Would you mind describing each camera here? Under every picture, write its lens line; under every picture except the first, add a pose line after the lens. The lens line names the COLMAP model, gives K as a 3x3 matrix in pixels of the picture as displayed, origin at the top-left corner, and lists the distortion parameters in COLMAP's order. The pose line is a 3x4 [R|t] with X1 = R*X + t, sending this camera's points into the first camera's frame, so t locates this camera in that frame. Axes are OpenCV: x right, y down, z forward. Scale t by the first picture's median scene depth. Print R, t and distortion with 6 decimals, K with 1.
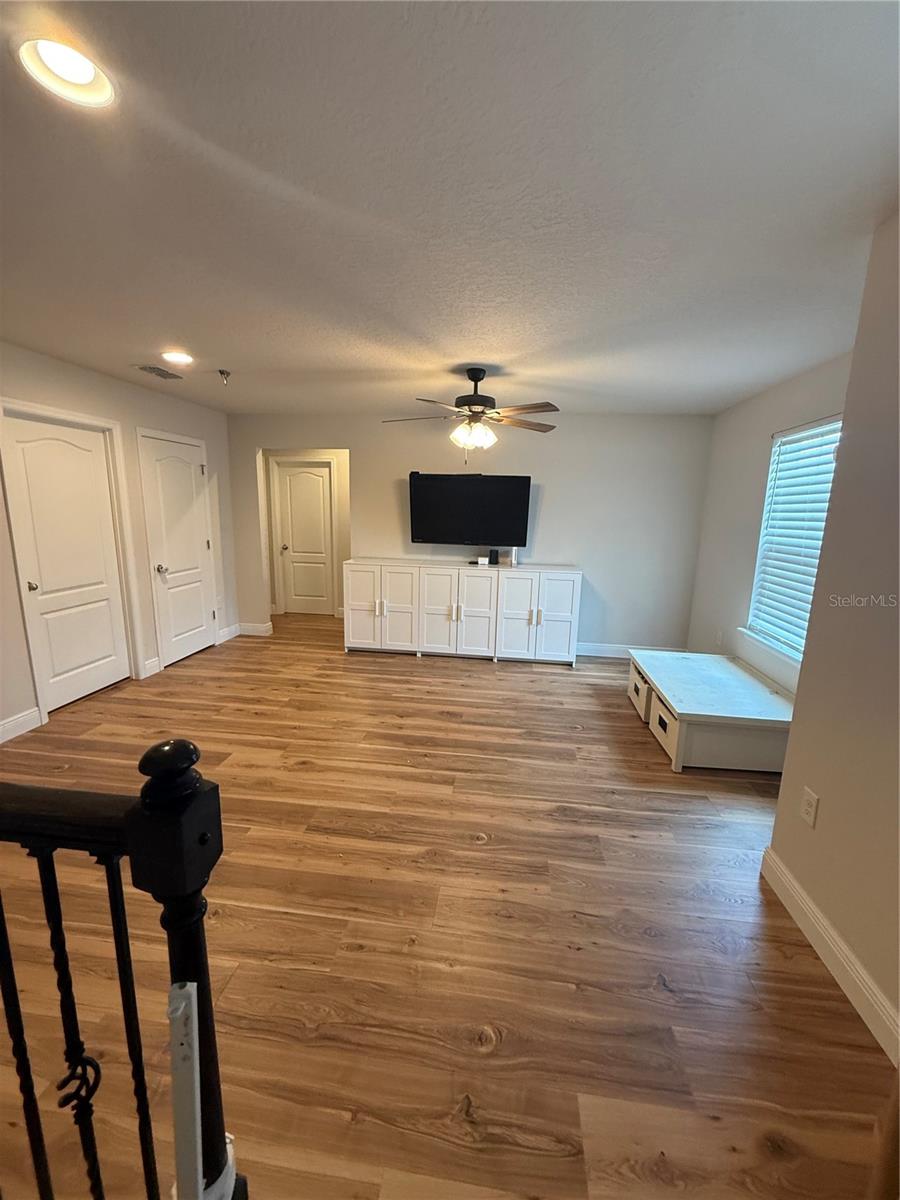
lens RADIAL K [[482.9, 0, 449.9], [0, 482.9, 599.1], [0, 0, 1]] dist [-0.007511, 0.000746]
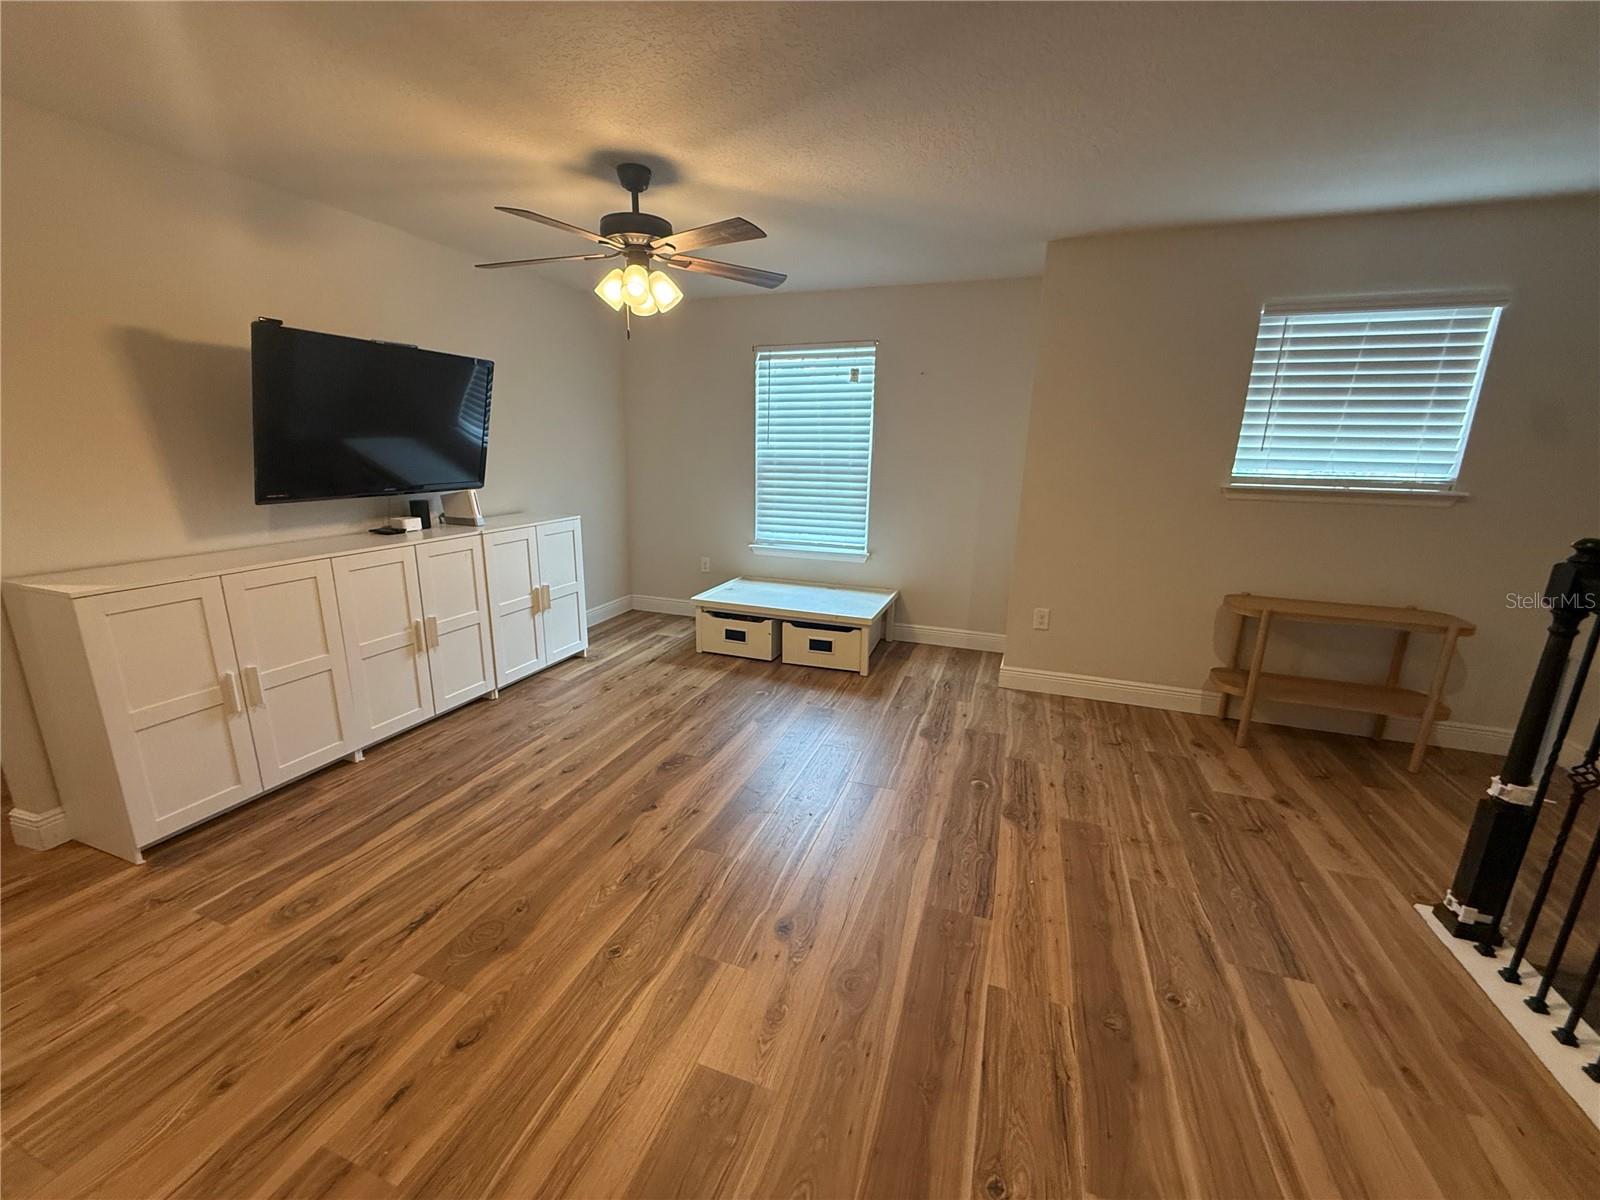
lens RADIAL K [[643.9, 0, 798.1], [0, 643.9, 600.9], [0, 0, 1]] dist [-0.007511, 0.000746]
pose [[0.203043, -0.254407, 0.945542, -0.625310], [0.173464, 0.959729, 0.220975, -0.100476], [-0.963682, 0.119150, 0.238997, 0.576812]]
